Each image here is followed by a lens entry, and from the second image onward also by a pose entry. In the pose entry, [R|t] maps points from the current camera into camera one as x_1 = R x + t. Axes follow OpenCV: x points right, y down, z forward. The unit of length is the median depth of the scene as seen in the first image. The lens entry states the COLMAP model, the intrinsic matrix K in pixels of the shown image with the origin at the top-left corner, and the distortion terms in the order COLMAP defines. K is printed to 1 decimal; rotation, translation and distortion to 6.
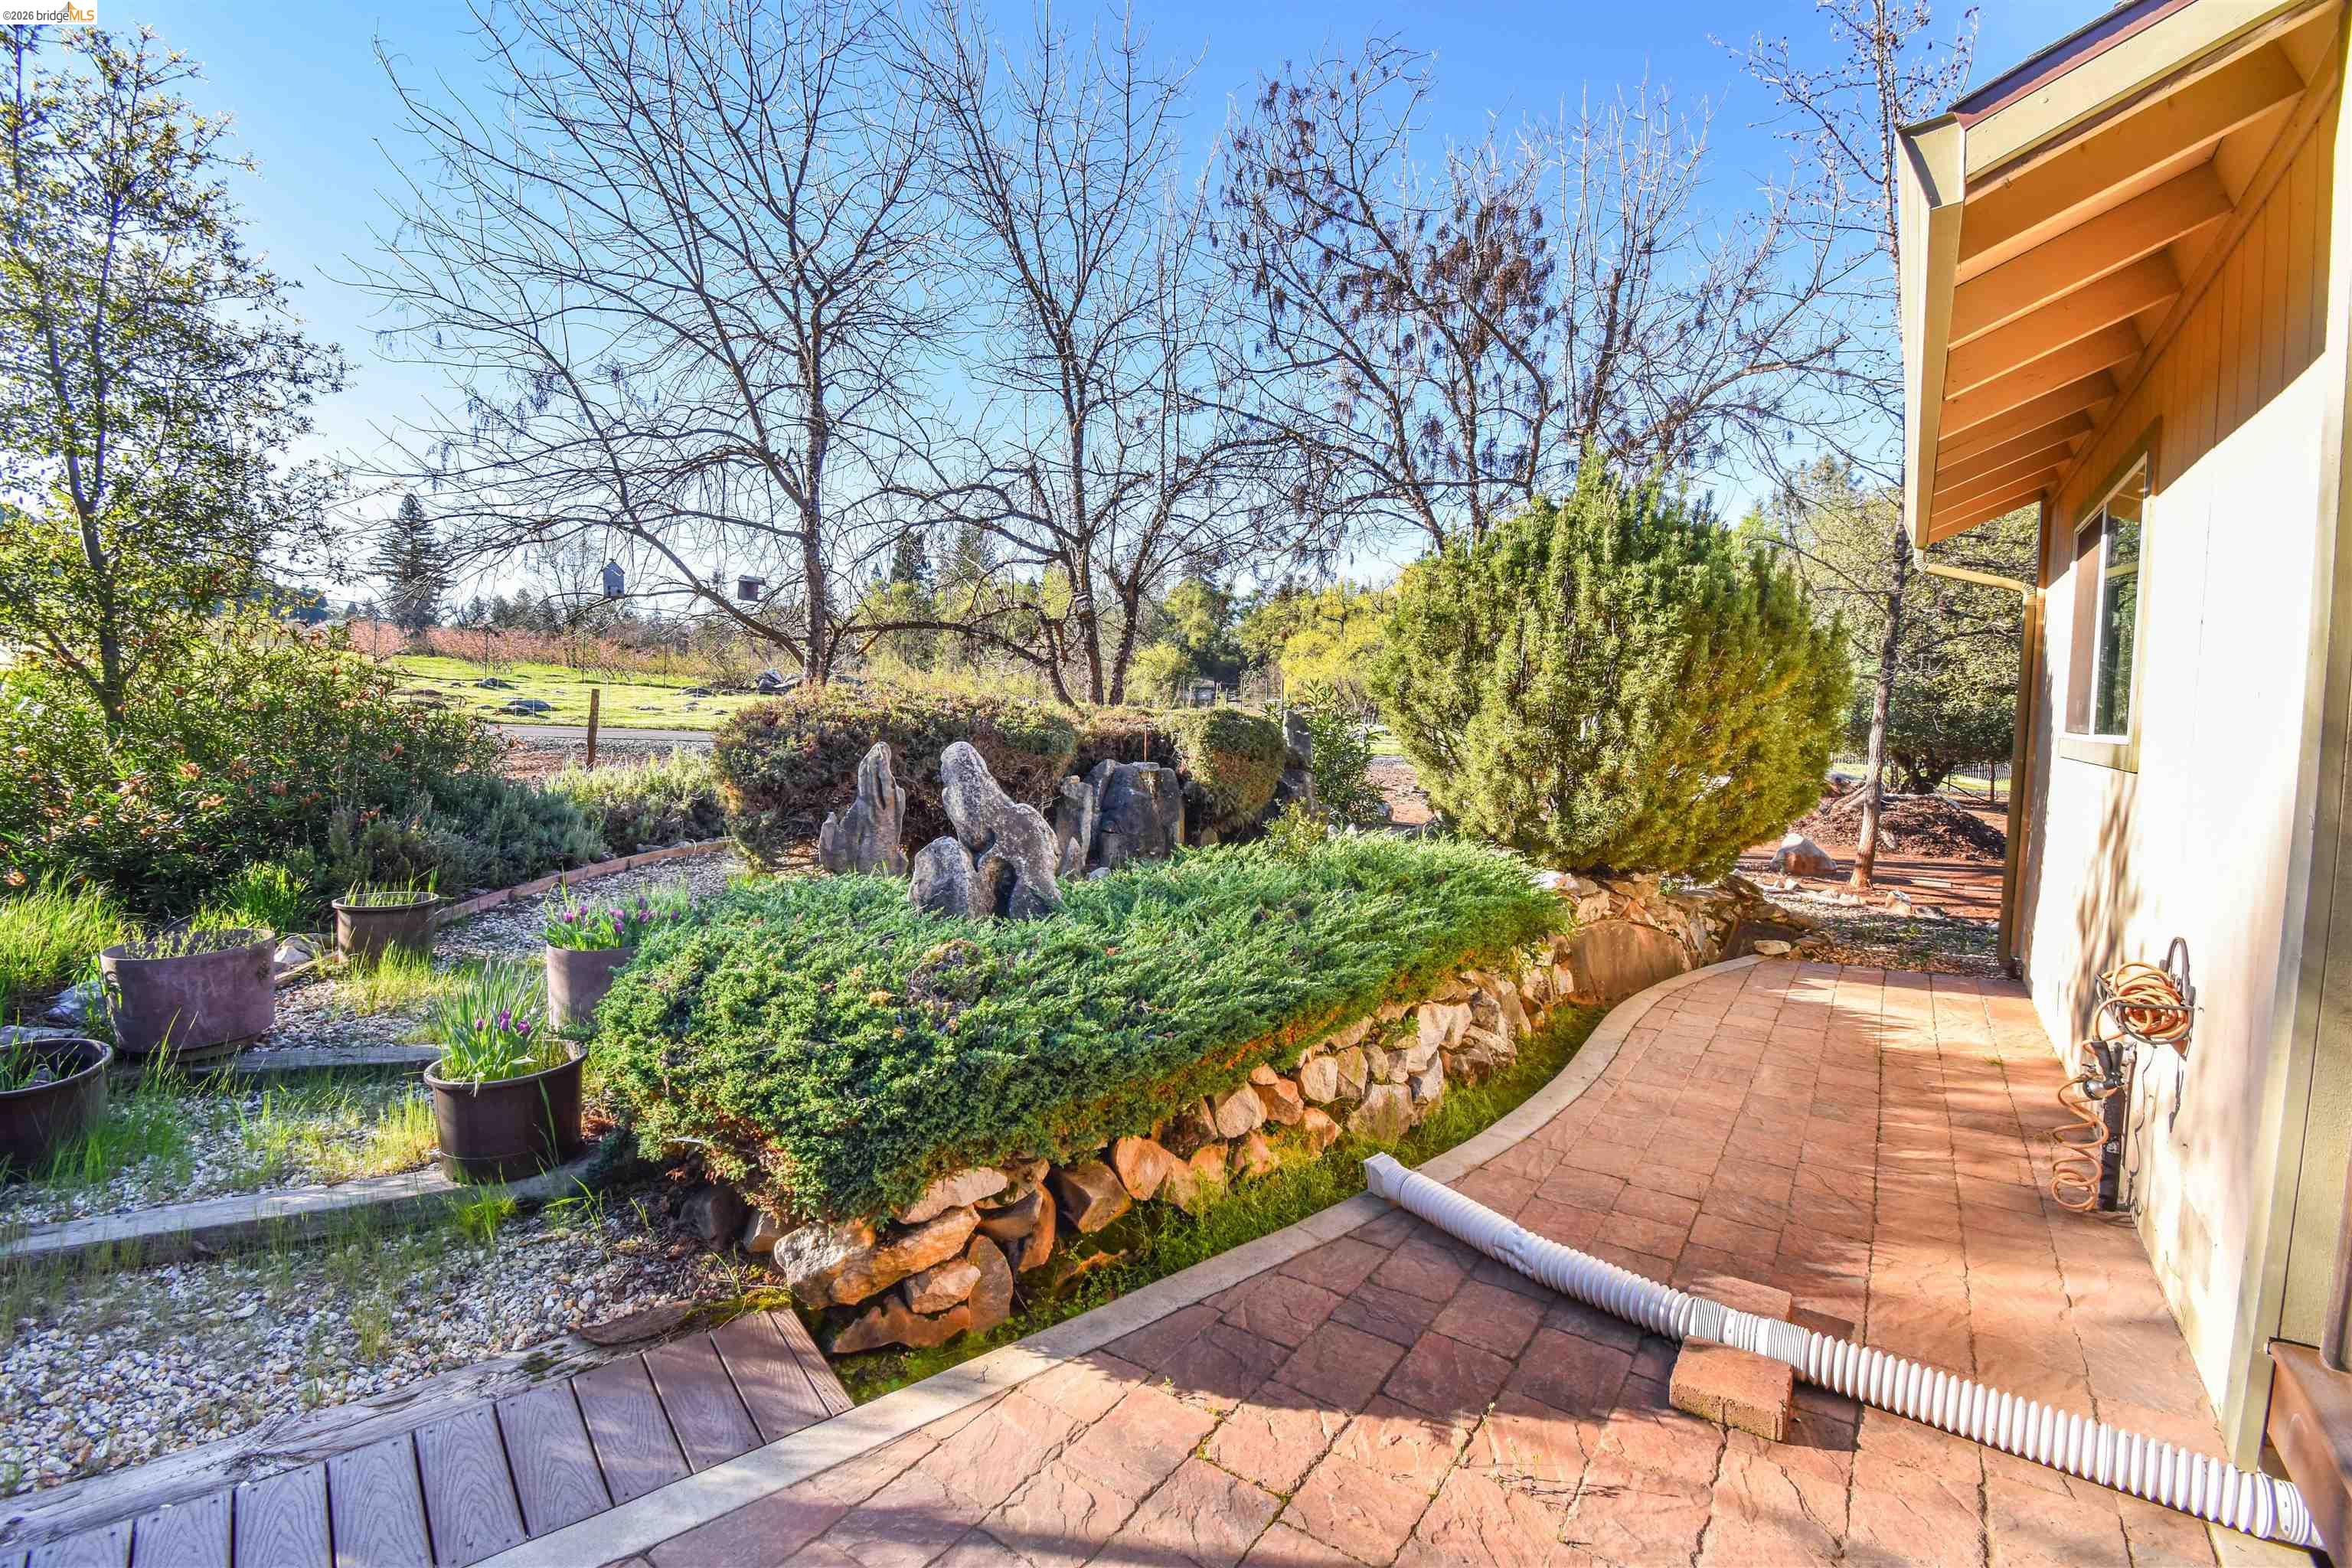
lens RADIAL K [[1031.3, 0, 1181.2], [0, 1031.3, 777.7], [0, 0, 1]] dist [0.022744, -0.027754]
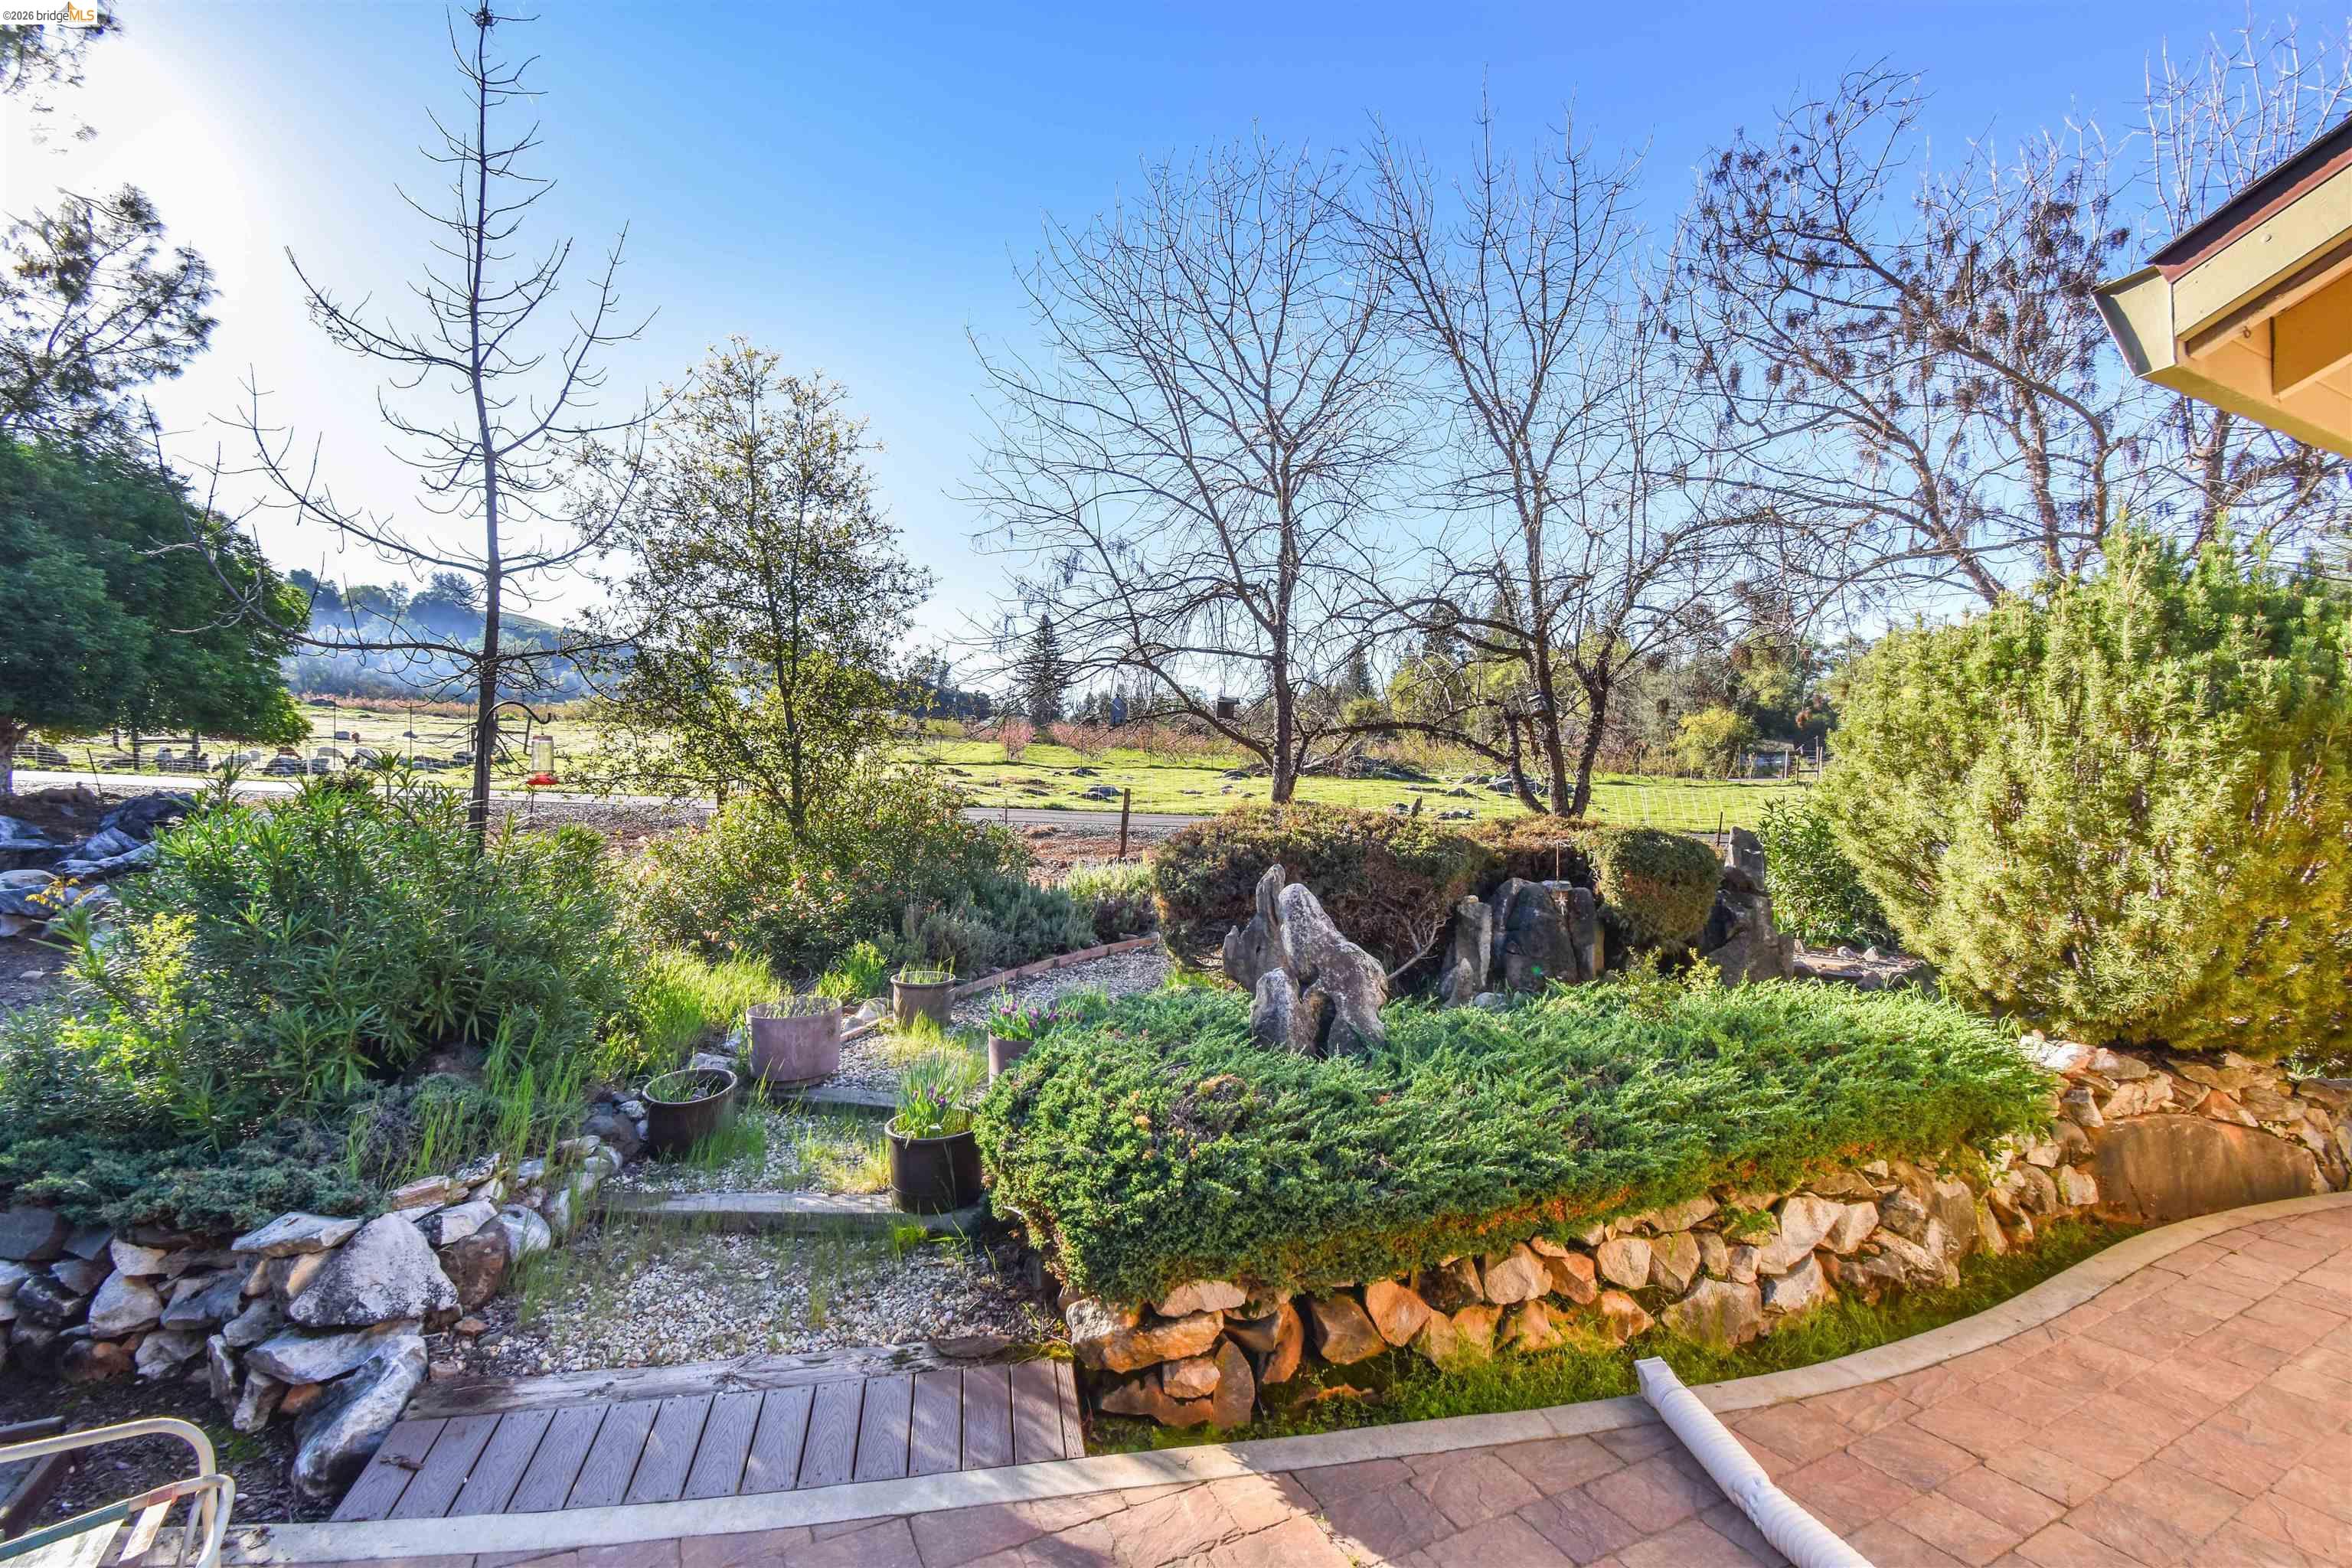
lens RADIAL K [[1031.3, 0, 1181.2], [0, 1031.3, 777.7], [0, 0, 1]] dist [0.022744, -0.027754]
pose [[0.874099, -0.013098, -0.485571, 0.200403], [-0.019767, 0.997849, -0.062499, -0.068396], [0.485345, 0.064229, 0.871960, -0.045746]]
